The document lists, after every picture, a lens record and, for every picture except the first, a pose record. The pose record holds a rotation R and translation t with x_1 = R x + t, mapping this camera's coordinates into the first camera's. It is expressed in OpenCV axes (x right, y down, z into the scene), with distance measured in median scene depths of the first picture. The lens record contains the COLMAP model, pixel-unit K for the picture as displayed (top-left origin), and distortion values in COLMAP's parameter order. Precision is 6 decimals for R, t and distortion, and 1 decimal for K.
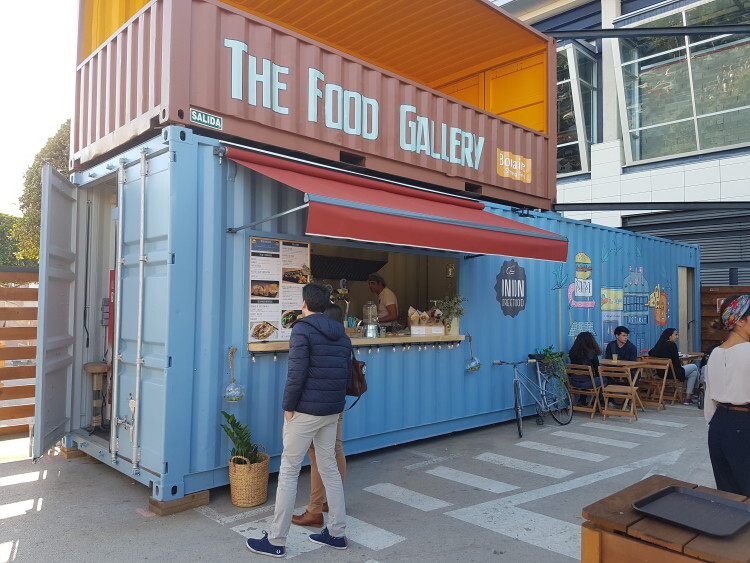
lens RADIAL K [[591.6, 0, 376.5], [0, 591.6, 280.9], [0, 0, 1]] dist [0.001023, -0.002848]
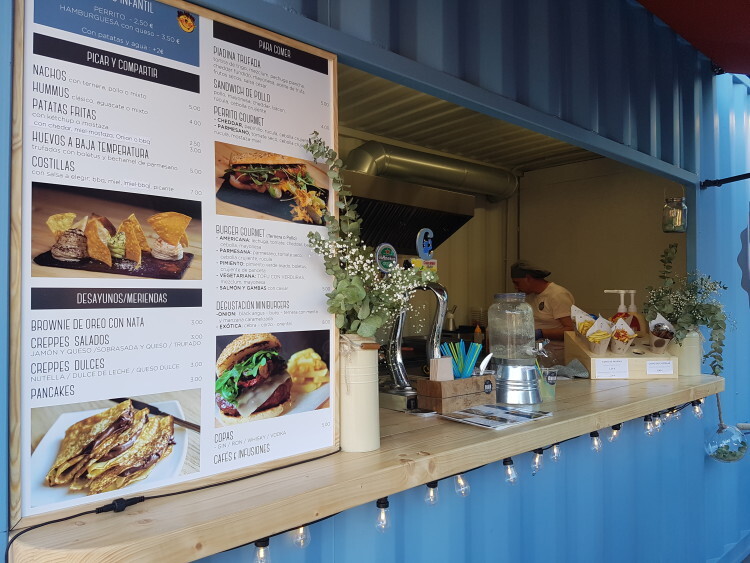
lens RADIAL K [[591.6, 0, 373.6], [0, 591.6, 282.8], [0, 0, 1]] dist [0.001023, -0.002848]
pose [[0.999852, -0.016983, -0.002829, -0.101708], [0.017005, 0.999822, 0.008164, 0.029063], [0.002690, -0.008211, 0.999963, 0.786944]]
